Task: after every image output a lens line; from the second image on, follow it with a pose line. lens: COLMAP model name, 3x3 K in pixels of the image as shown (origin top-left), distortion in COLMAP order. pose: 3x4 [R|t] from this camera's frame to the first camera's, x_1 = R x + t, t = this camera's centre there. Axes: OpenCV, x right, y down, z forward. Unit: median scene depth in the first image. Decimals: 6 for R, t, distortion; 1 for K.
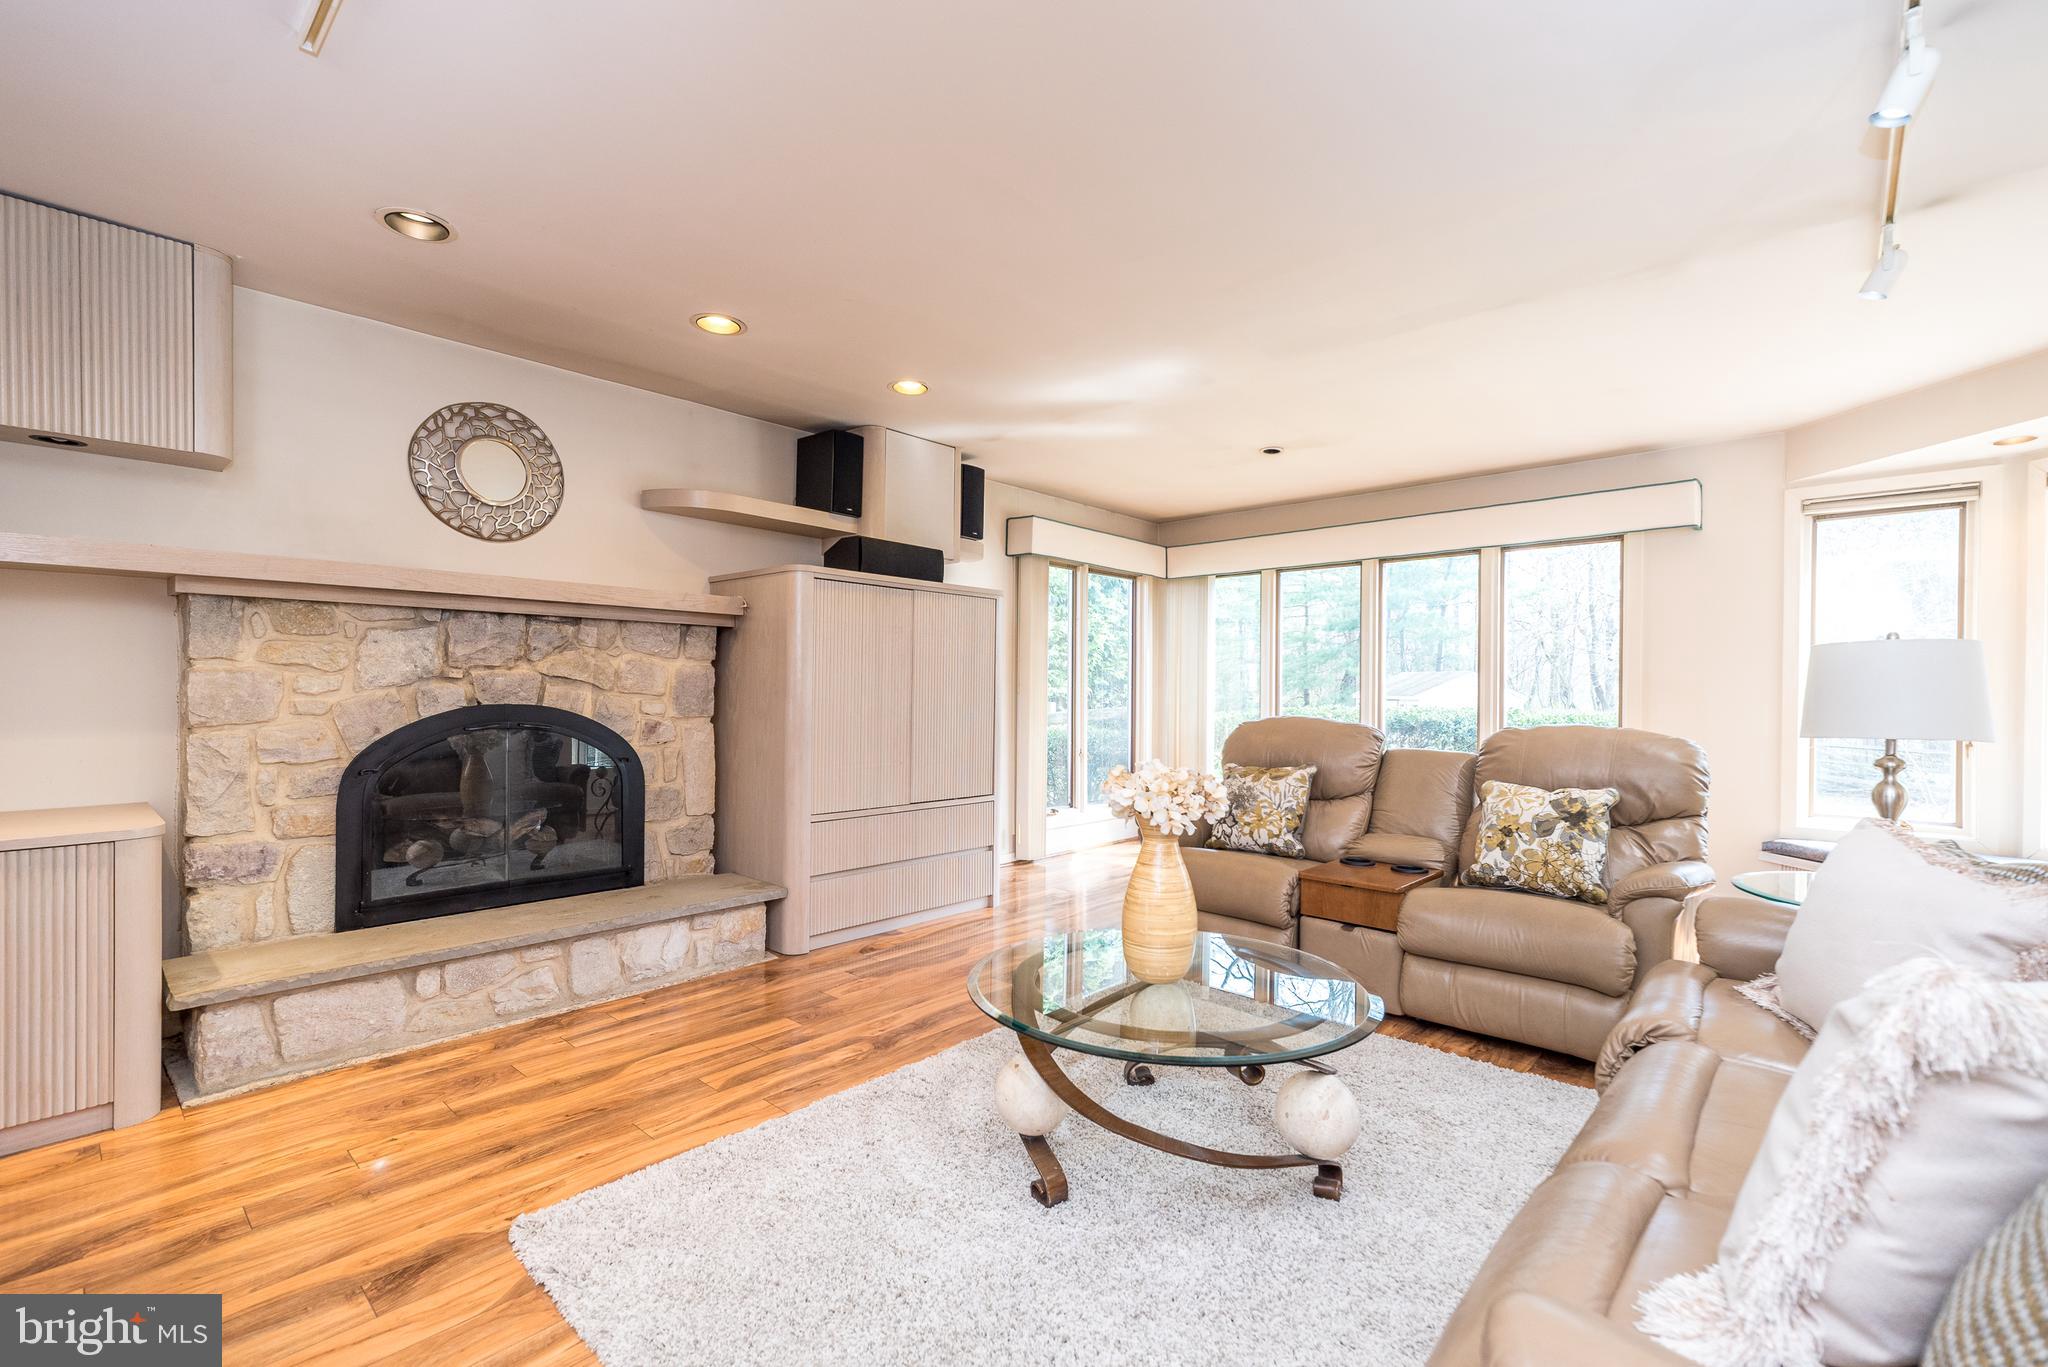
lens RADIAL K [[886.6, 0, 1027.1], [0, 886.6, 752.0], [0, 0, 1]] dist [0.003190, 0.000435]
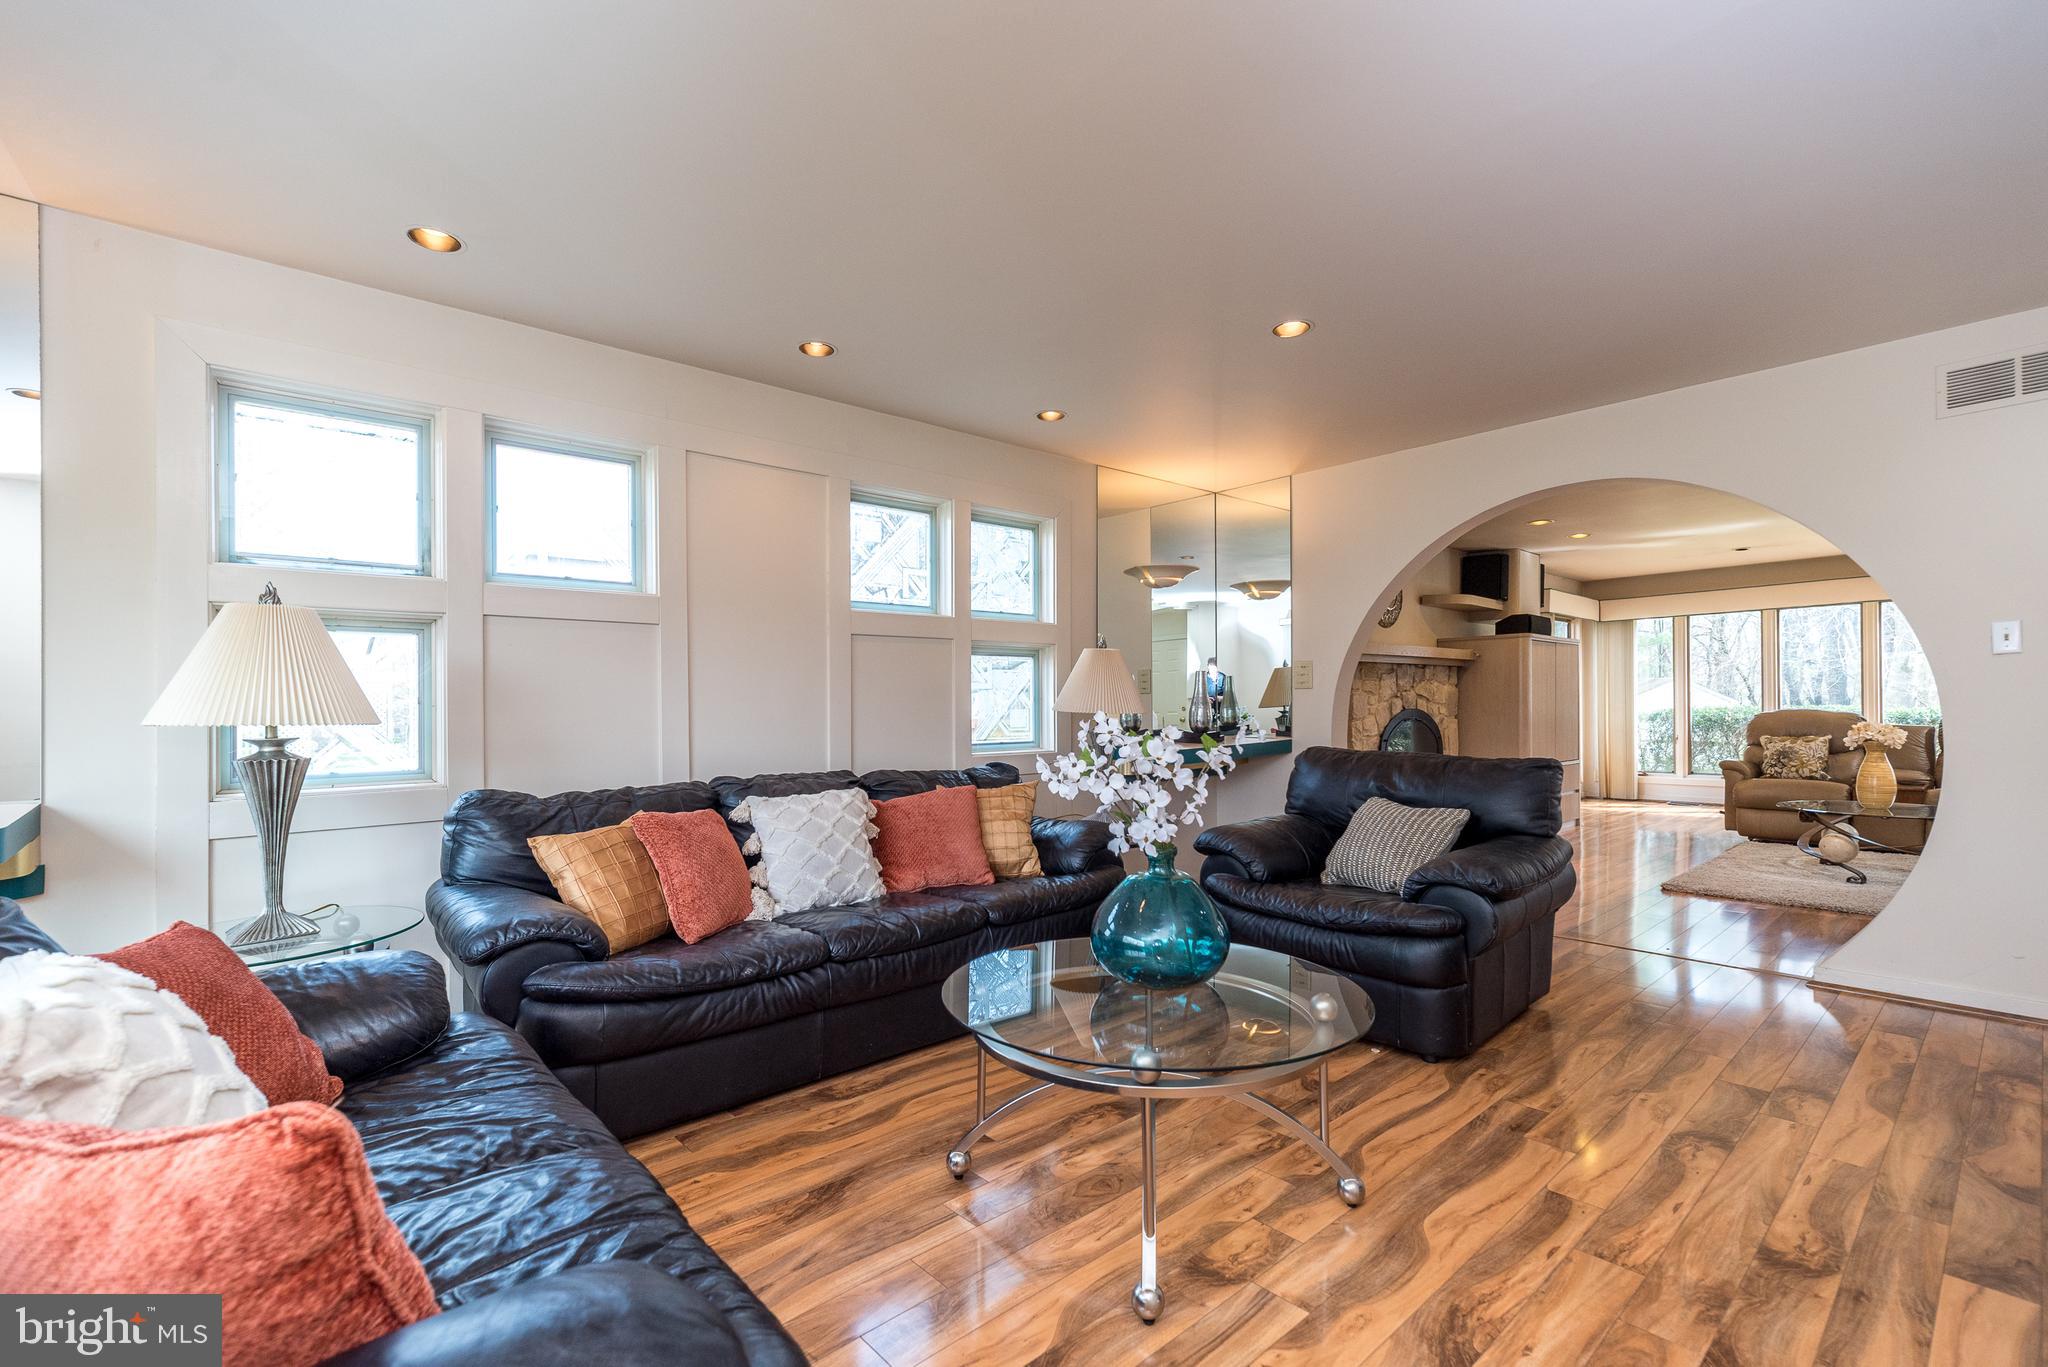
lens RADIAL K [[901.3, 0, 1021.1], [0, 901.3, 716.7], [0, 0, 1]] dist [0.000503, -0.000050]
pose [[0.993359, -0.019527, -0.113388, -1.197312], [0.012404, 0.997924, -0.063194, 0.081025], [0.114386, 0.061368, 0.991539, -1.109347]]
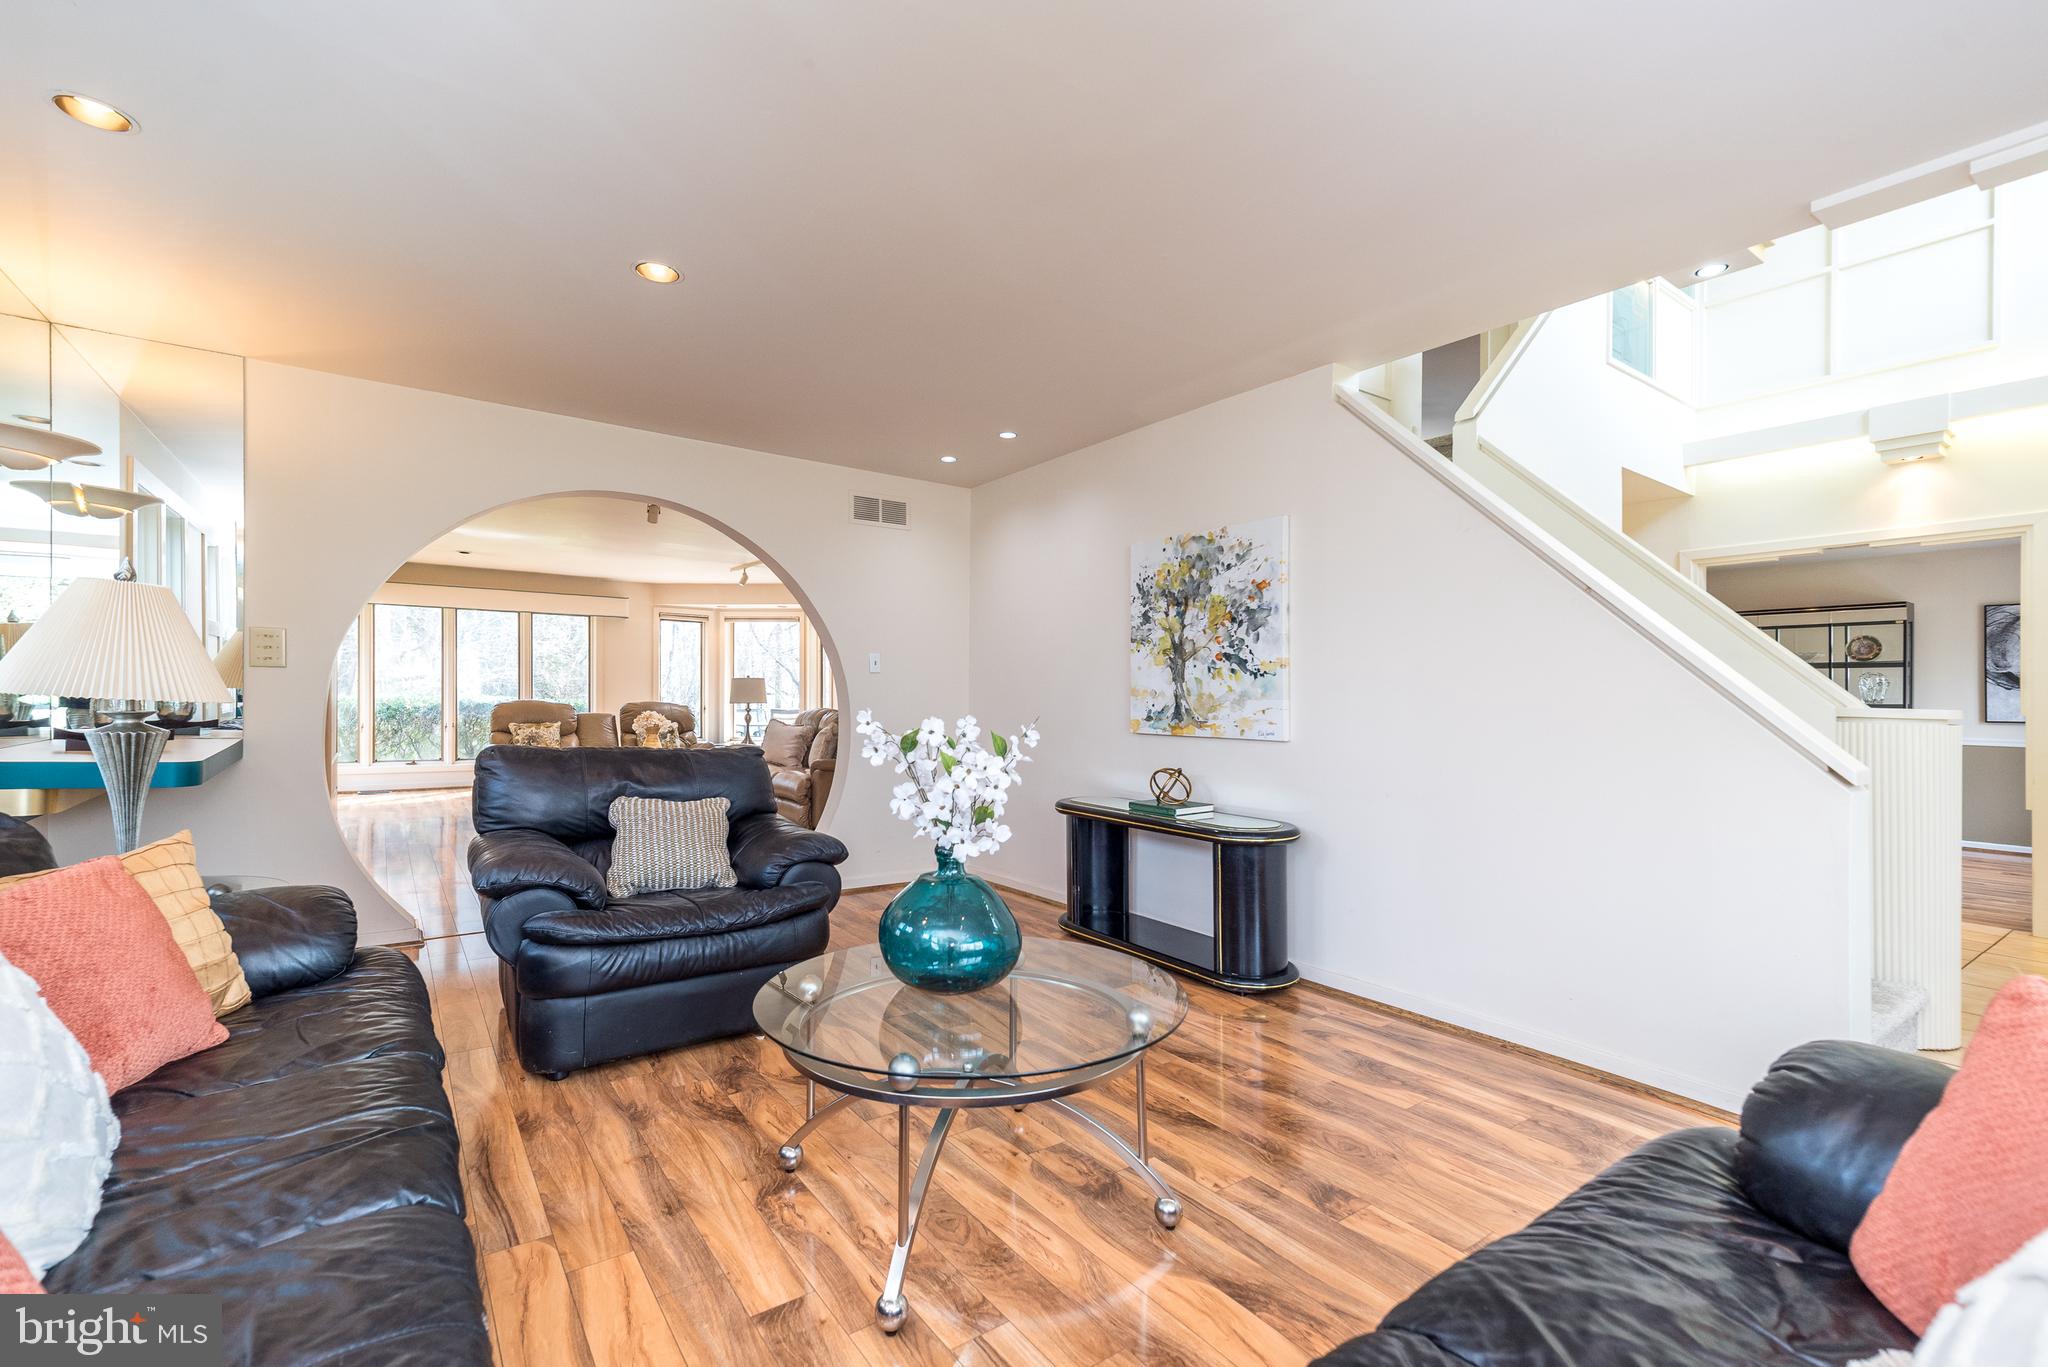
lens RADIAL K [[901.3, 0, 1021.1], [0, 901.3, 716.7], [0, 0, 1]] dist [0.000503, -0.000050]
pose [[0.209847, -0.029793, 0.977280, -1.754100], [0.059991, 0.998045, 0.017544, 0.036697], [-0.975892, 0.054946, 0.211224, -0.653121]]
